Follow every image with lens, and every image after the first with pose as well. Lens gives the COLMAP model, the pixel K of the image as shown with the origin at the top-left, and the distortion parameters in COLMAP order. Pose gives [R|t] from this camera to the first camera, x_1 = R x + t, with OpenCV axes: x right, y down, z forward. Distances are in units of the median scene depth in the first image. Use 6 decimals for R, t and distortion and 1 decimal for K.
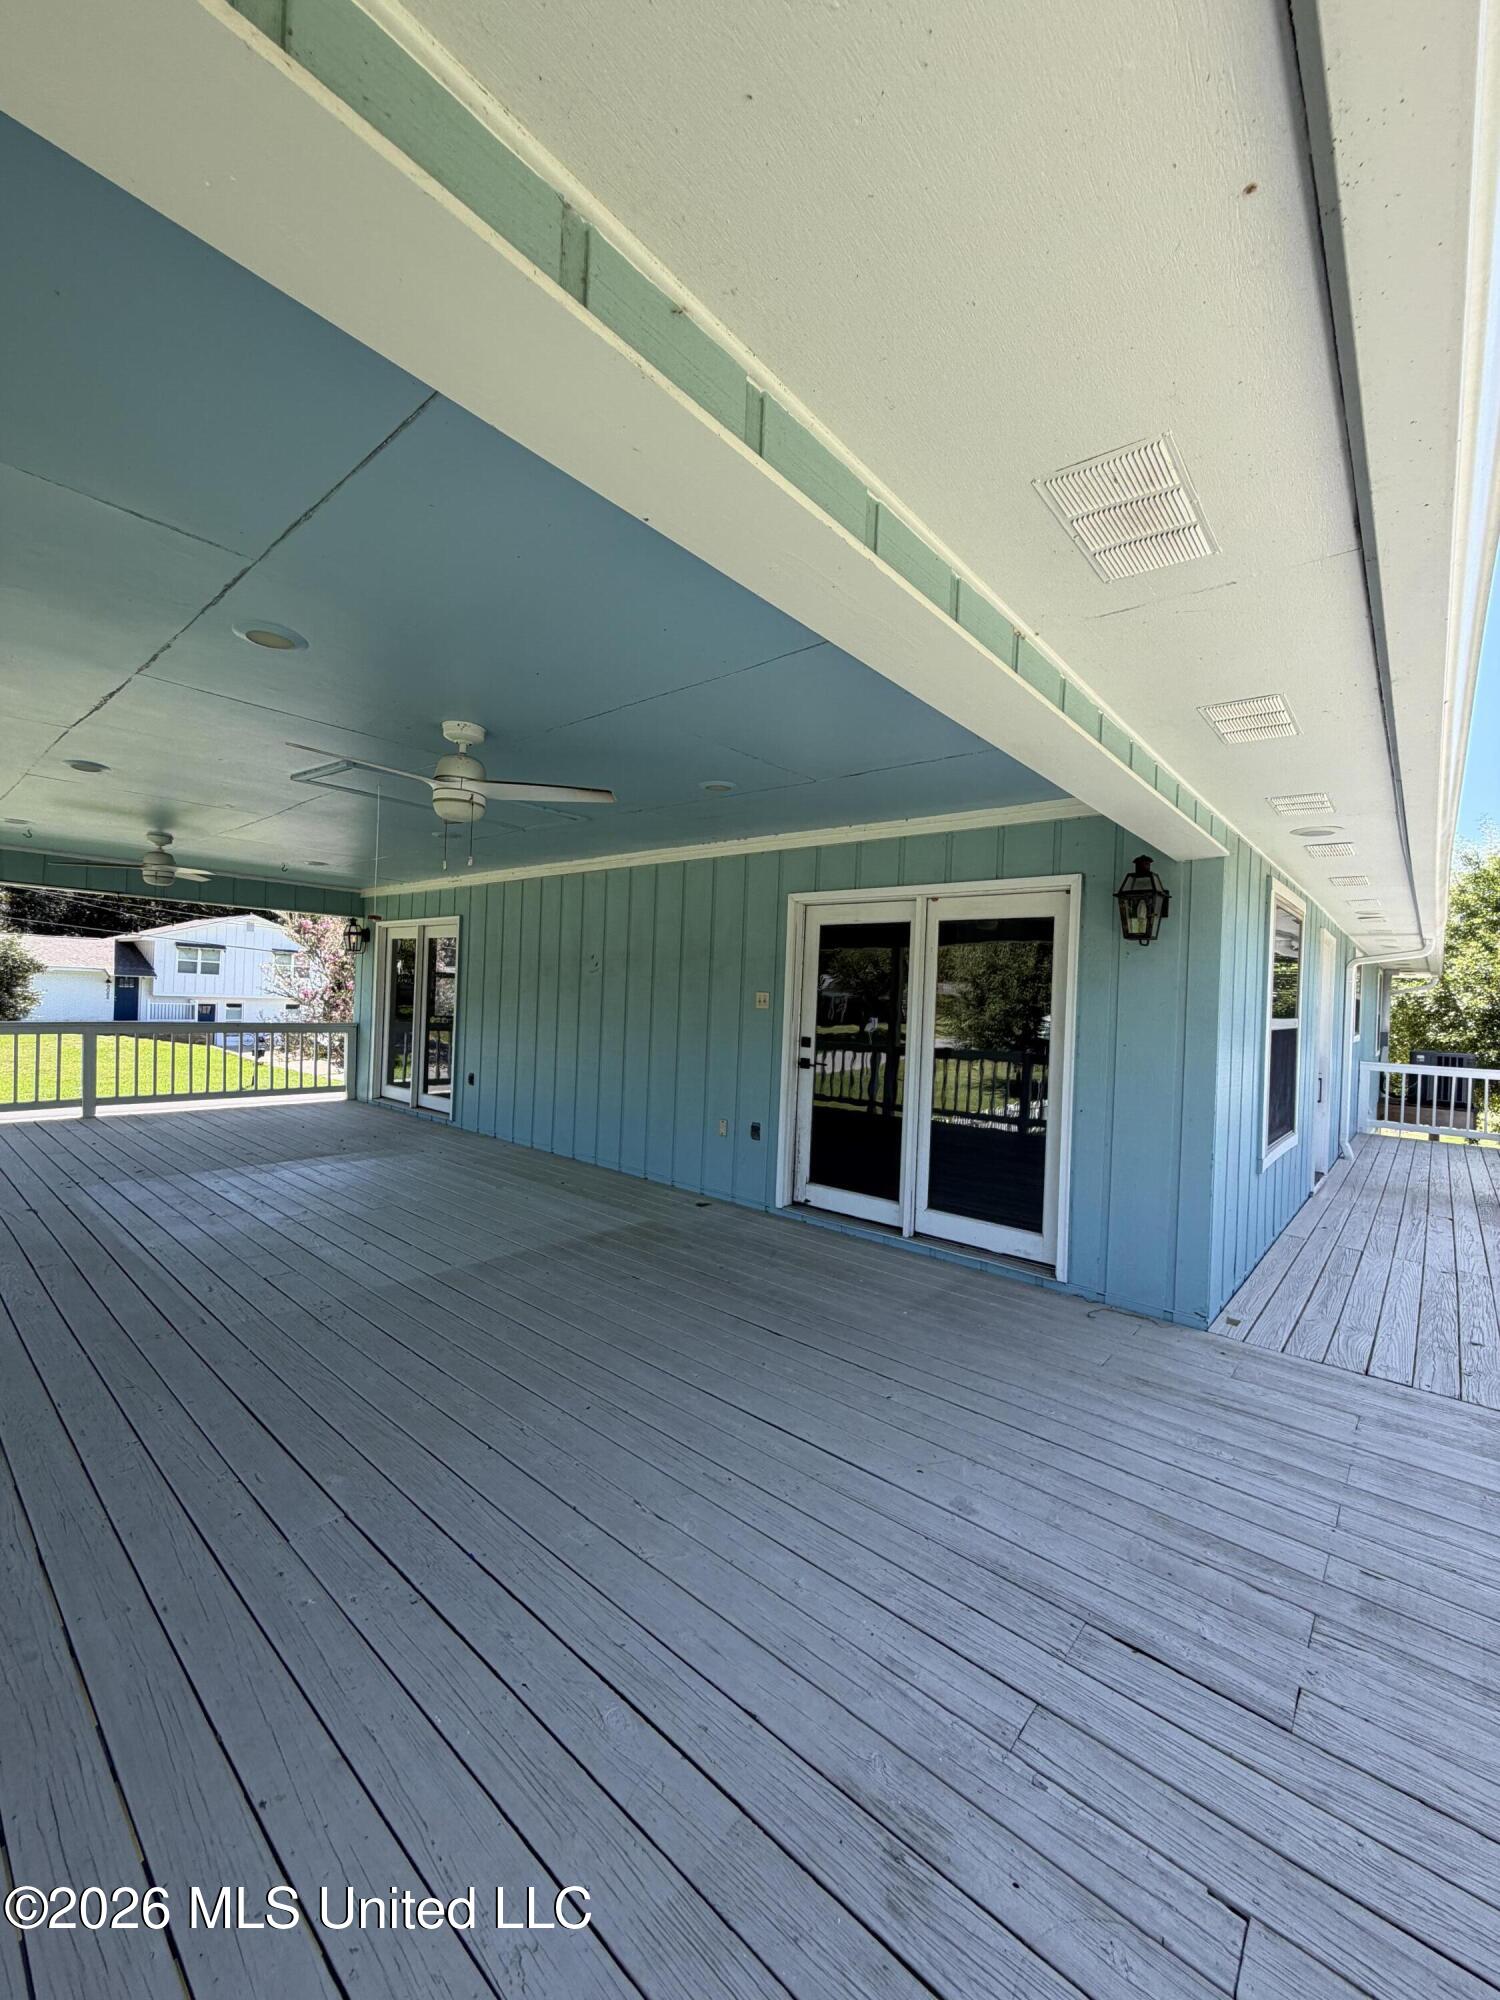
lens RADIAL K [[798.0, 0, 746.5], [0, 798.0, 1004.4], [0, 0, 1]] dist [-0.003430, 0.001237]
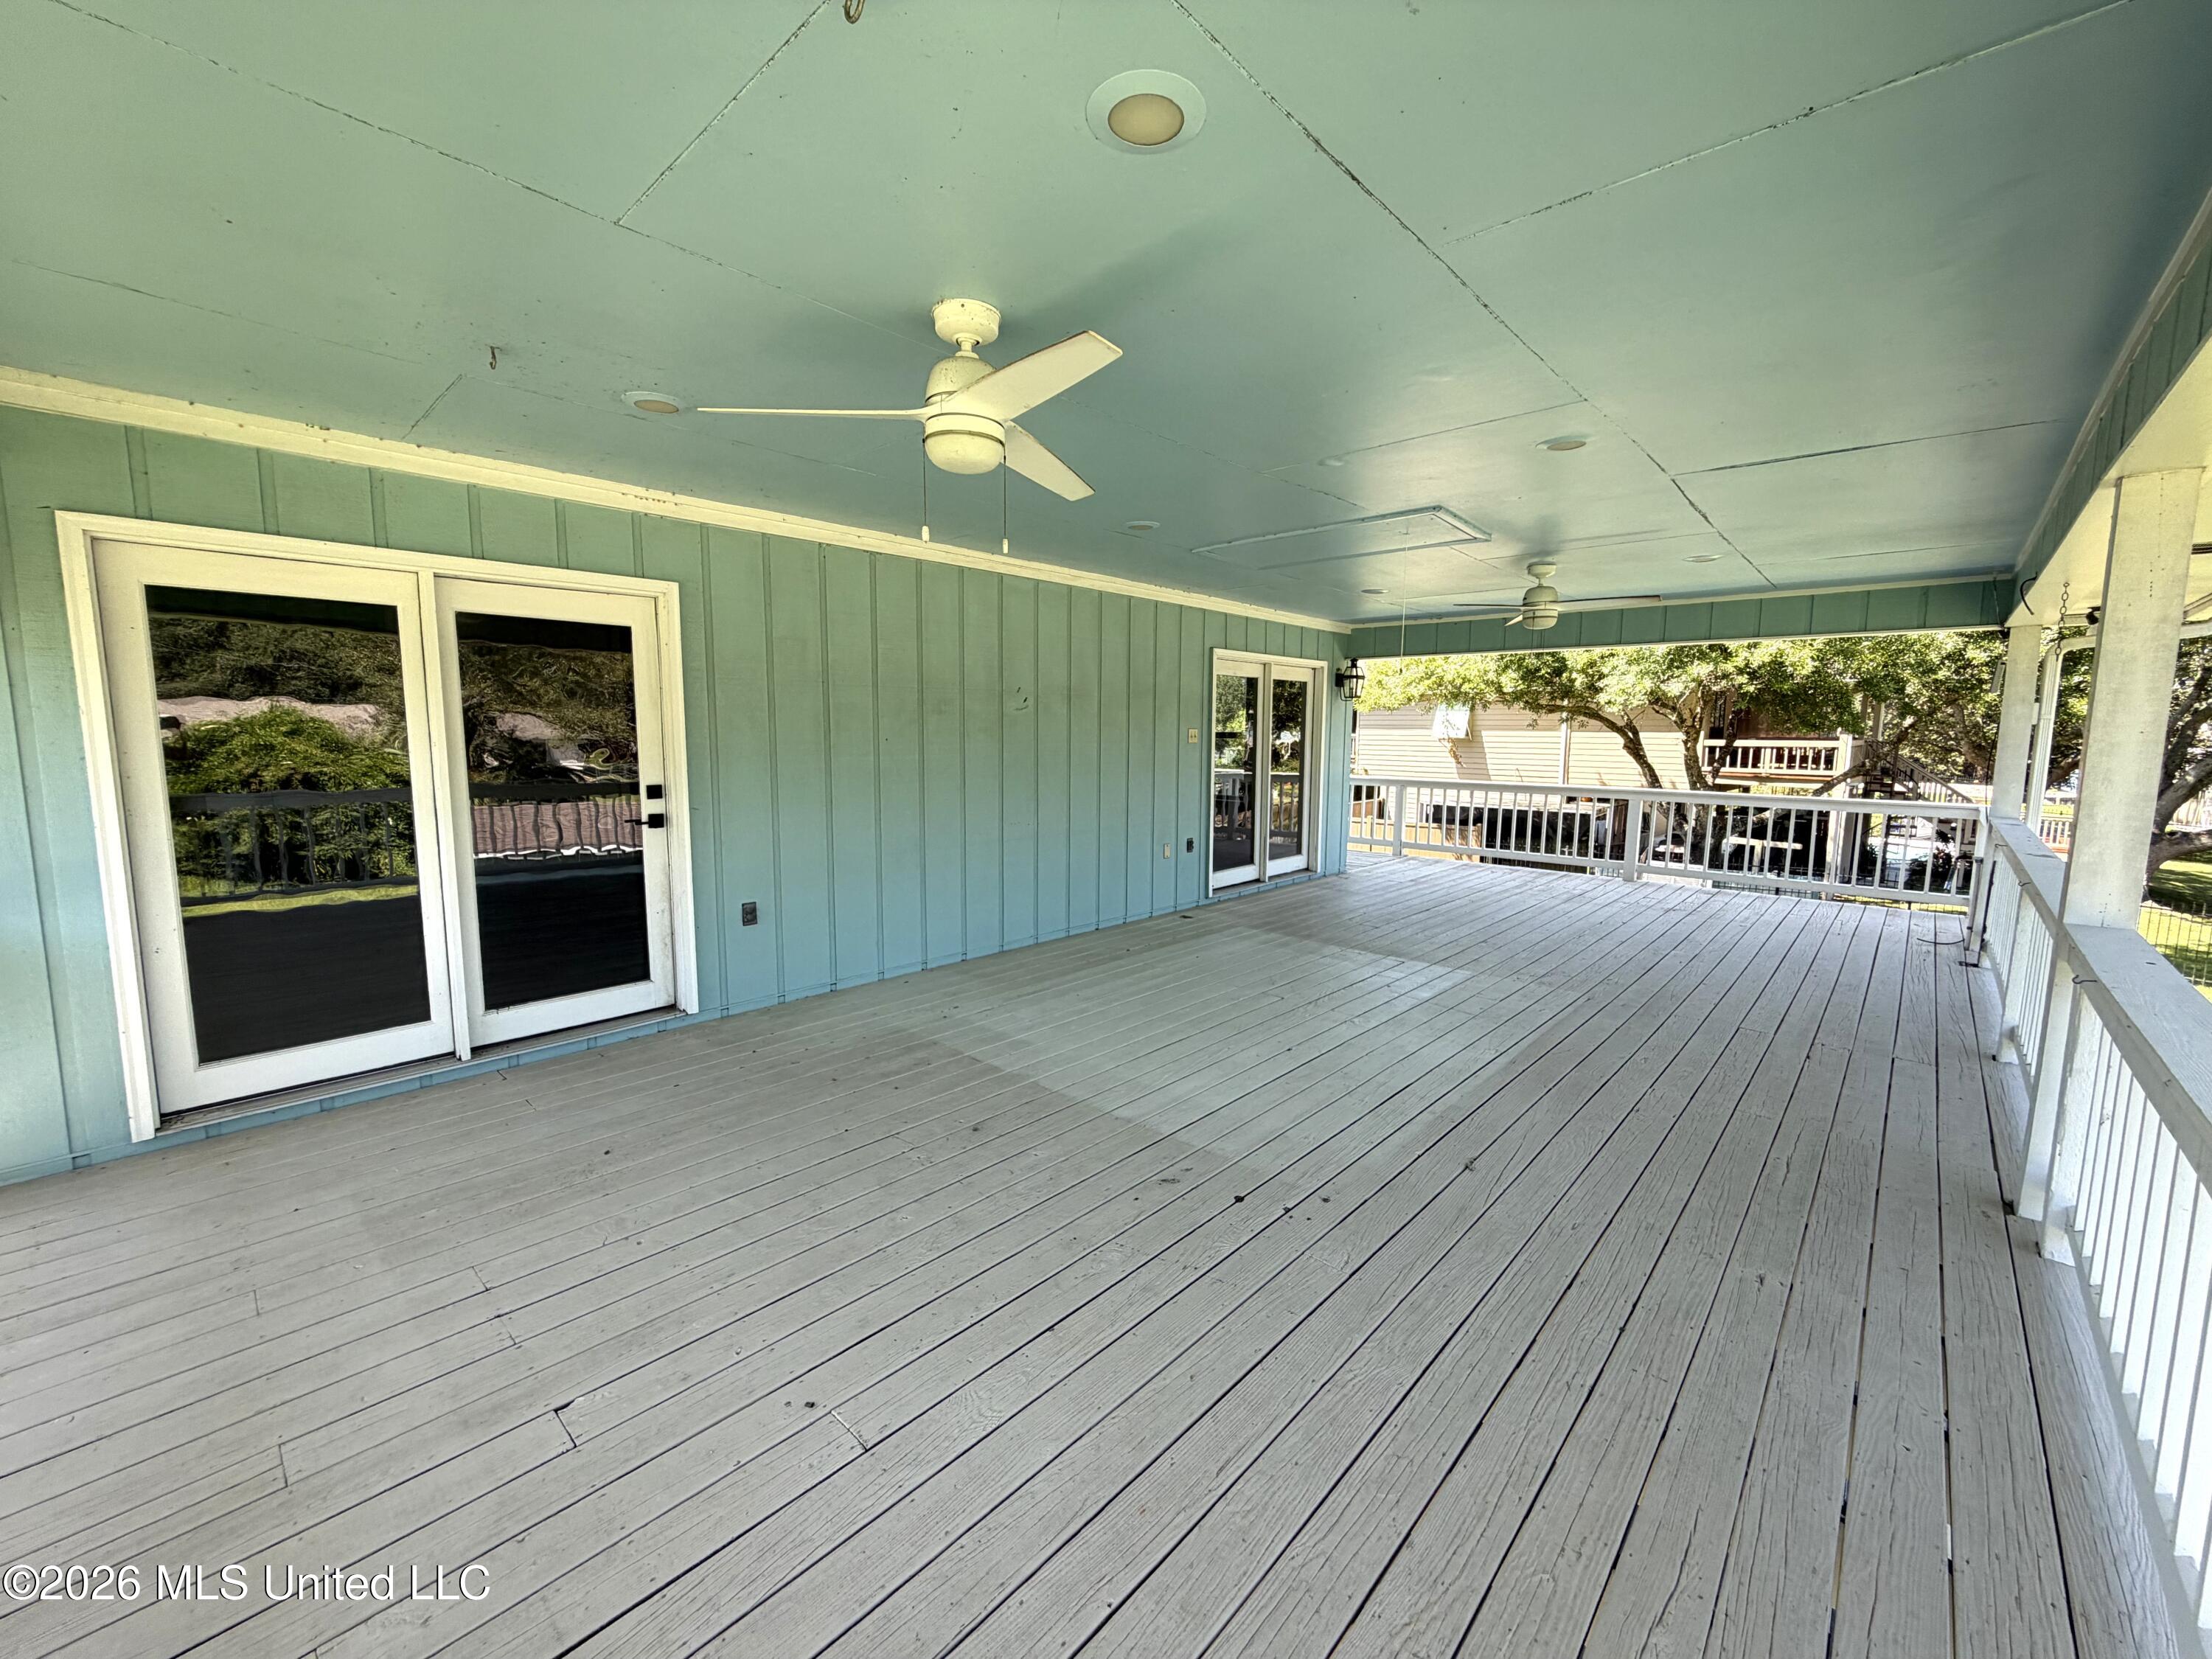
lens RADIAL K [[882.6, 0, 1092.4], [0, 882.6, 829.2], [0, 0, 1]] dist [-0.003430, 0.001237]
pose [[0.040781, -0.158975, 0.986440, -0.606182], [0.001866, 0.987272, 0.159032, -0.035123], [-0.999166, -0.004644, 0.040559, 0.503750]]
